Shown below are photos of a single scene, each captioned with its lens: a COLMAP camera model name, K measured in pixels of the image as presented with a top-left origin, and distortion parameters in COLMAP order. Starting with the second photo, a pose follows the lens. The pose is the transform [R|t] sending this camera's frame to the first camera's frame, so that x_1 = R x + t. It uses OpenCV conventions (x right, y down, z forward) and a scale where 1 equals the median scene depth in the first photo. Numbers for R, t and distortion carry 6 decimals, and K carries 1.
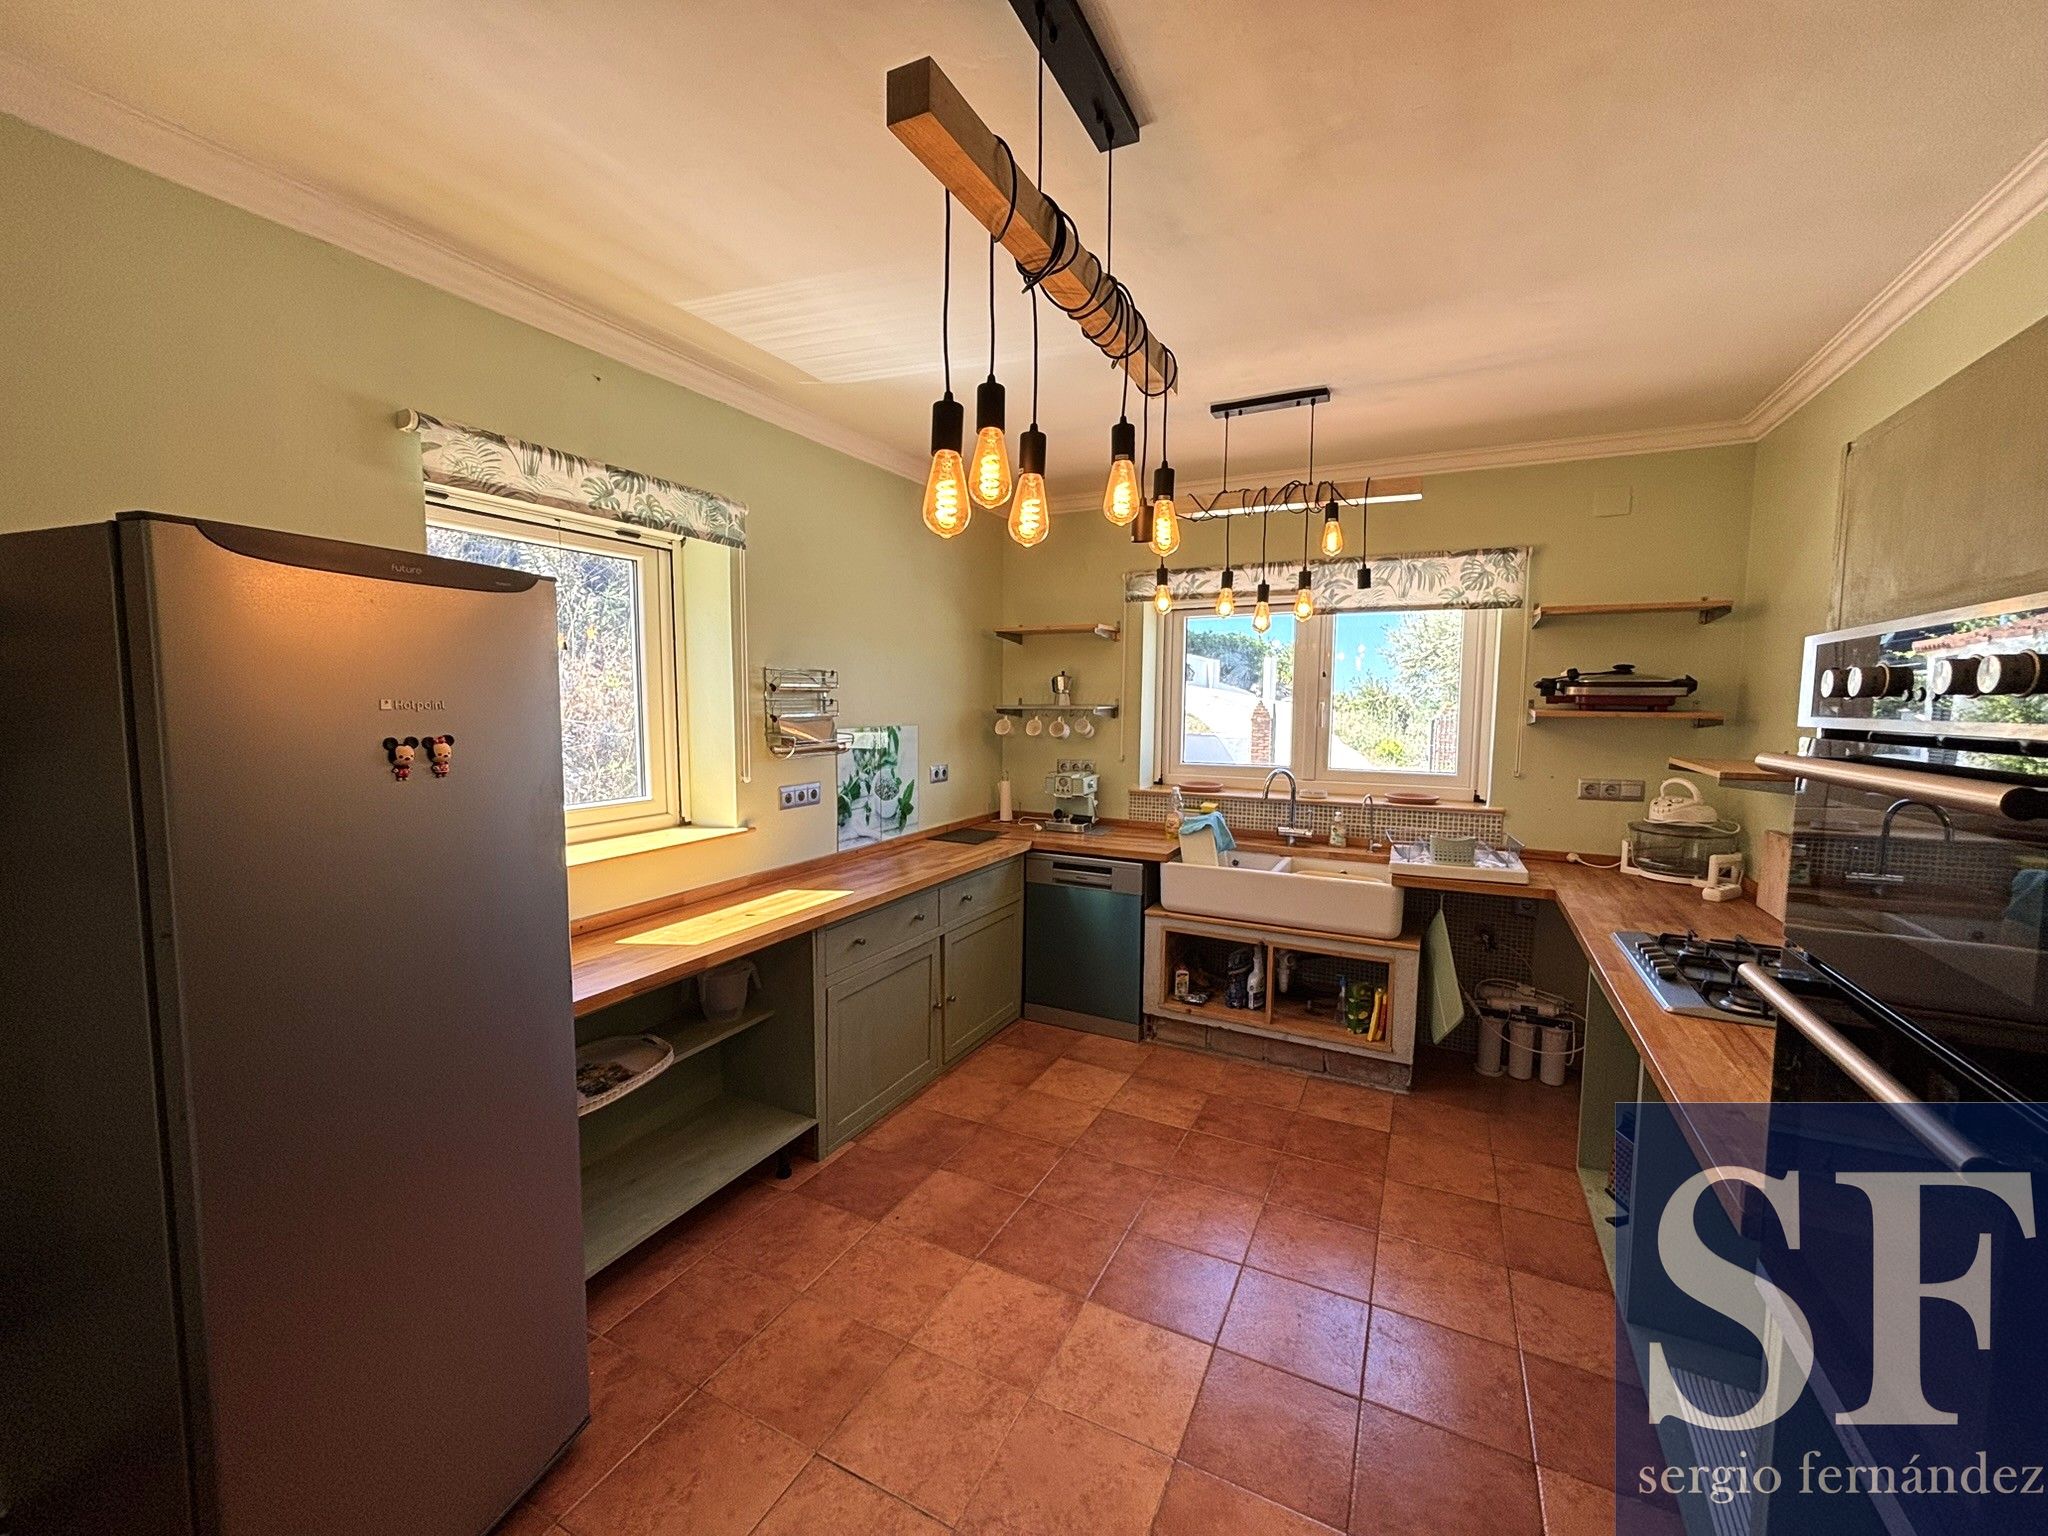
lens RADIAL K [[820.1, 0, 1032.3], [0, 820.1, 766.3], [0, 0, 1]] dist [-0.002068, -0.000295]
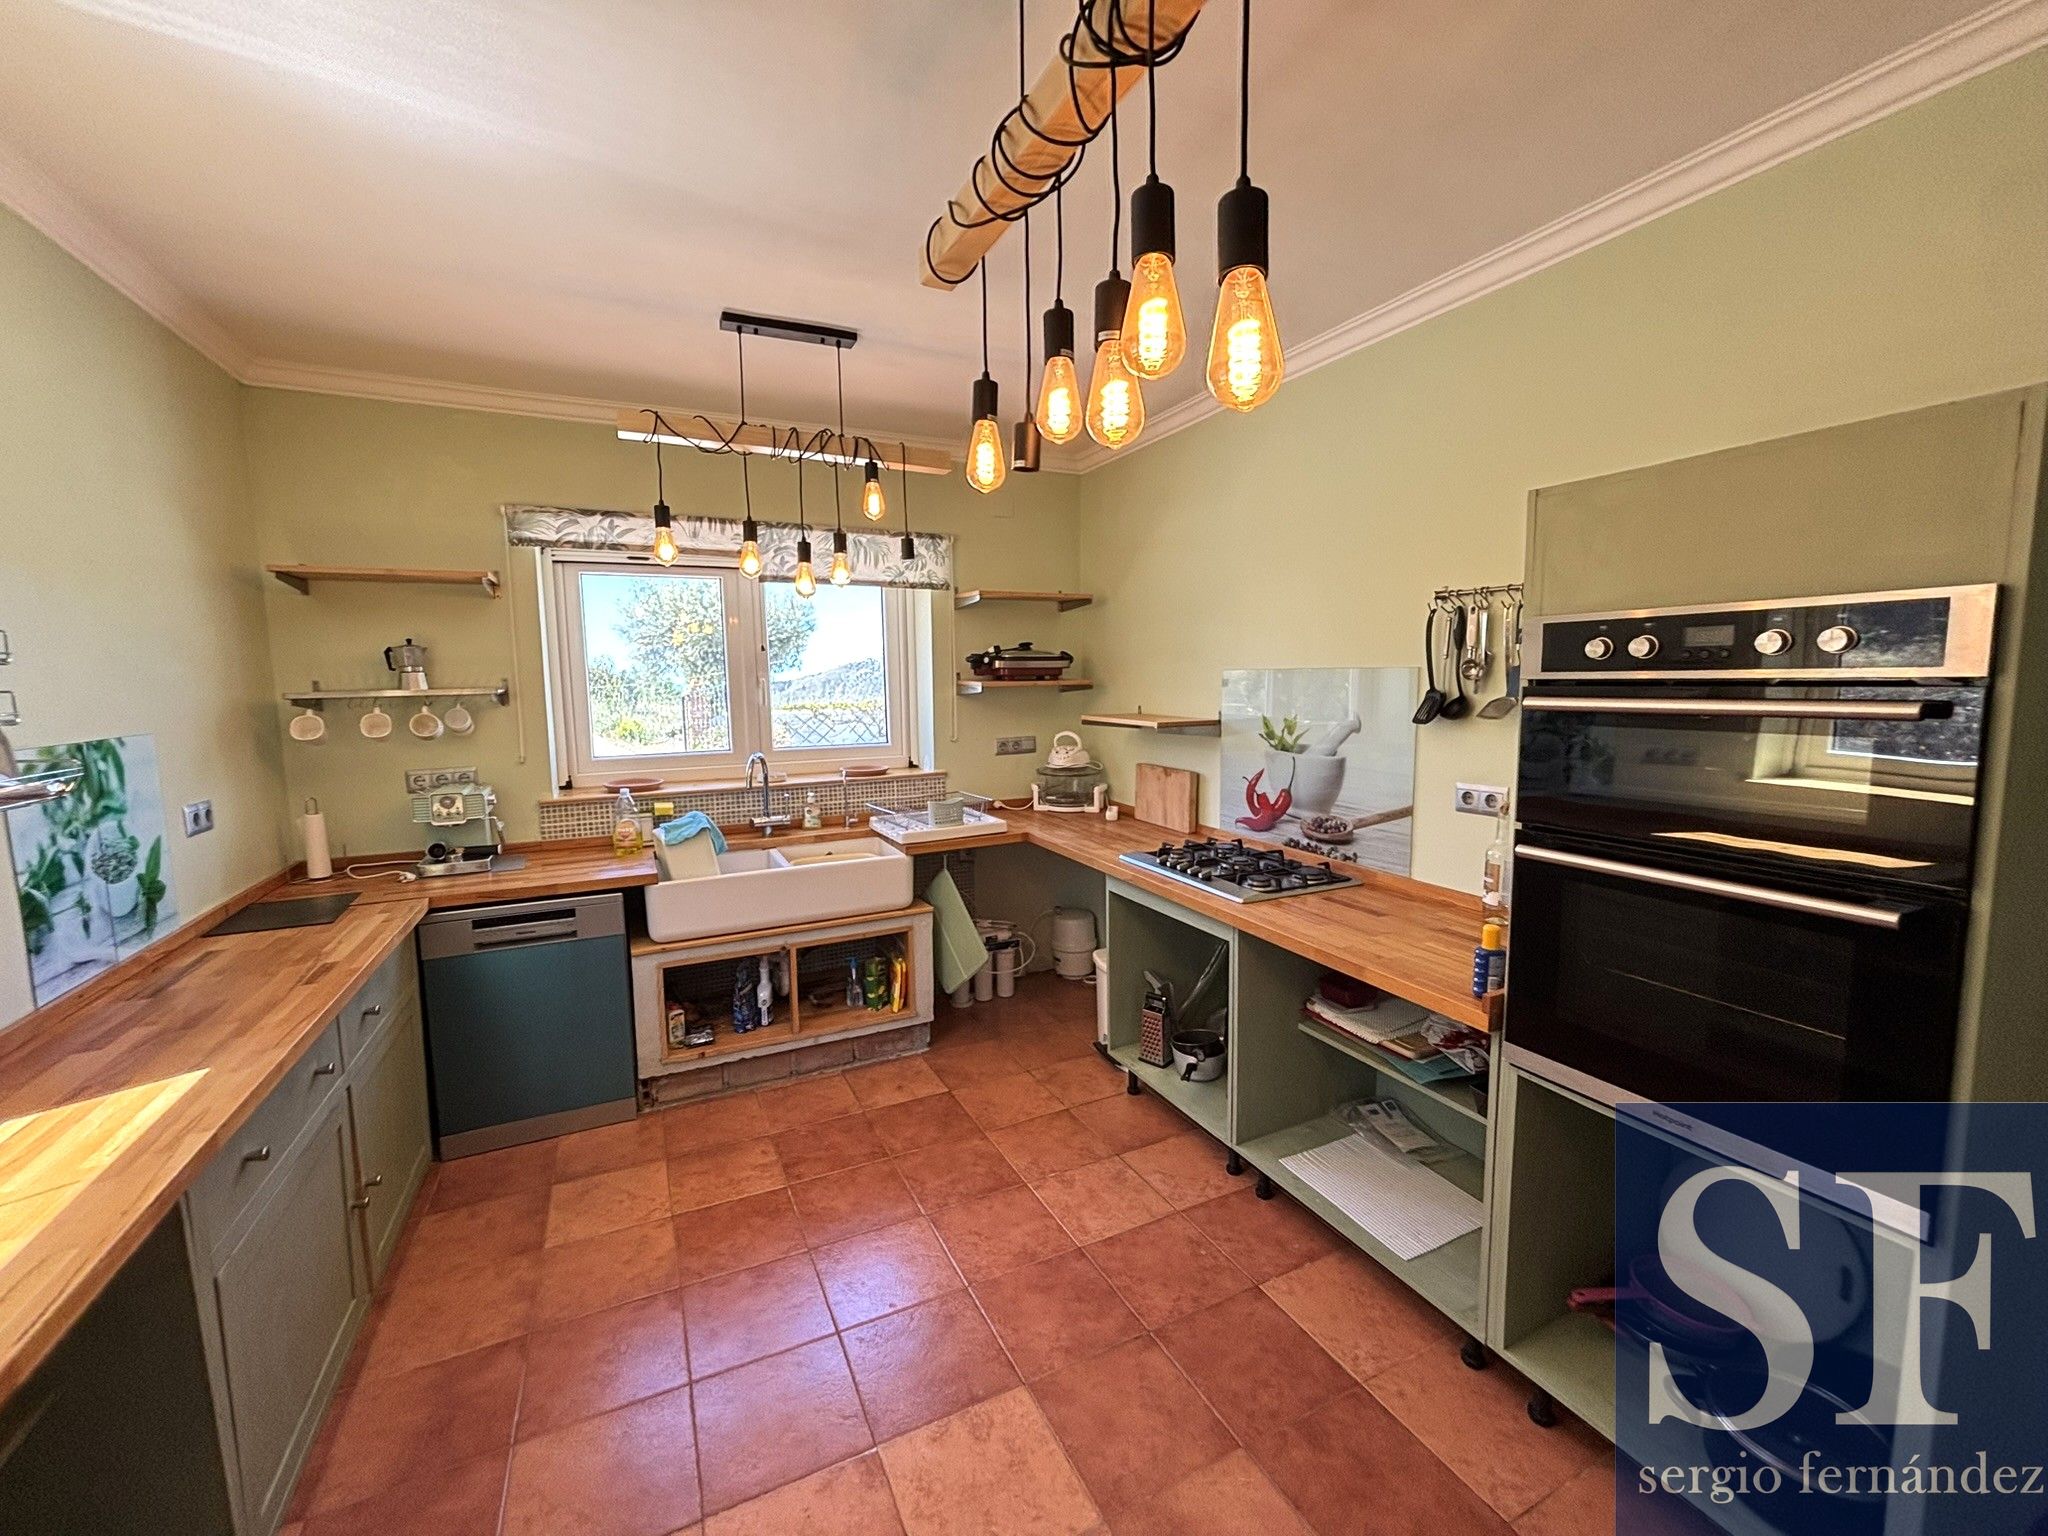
lens RADIAL K [[811.3, 0, 1024.0], [0, 811.3, 768.0], [0, 0, 1]] dist [0.000089, -0.006066]
pose [[0.601450, -0.105110, 0.791966, -0.238163], [0.081163, 0.994218, 0.070314, -0.020745], [-0.794777, 0.021988, 0.606503, 0.246312]]
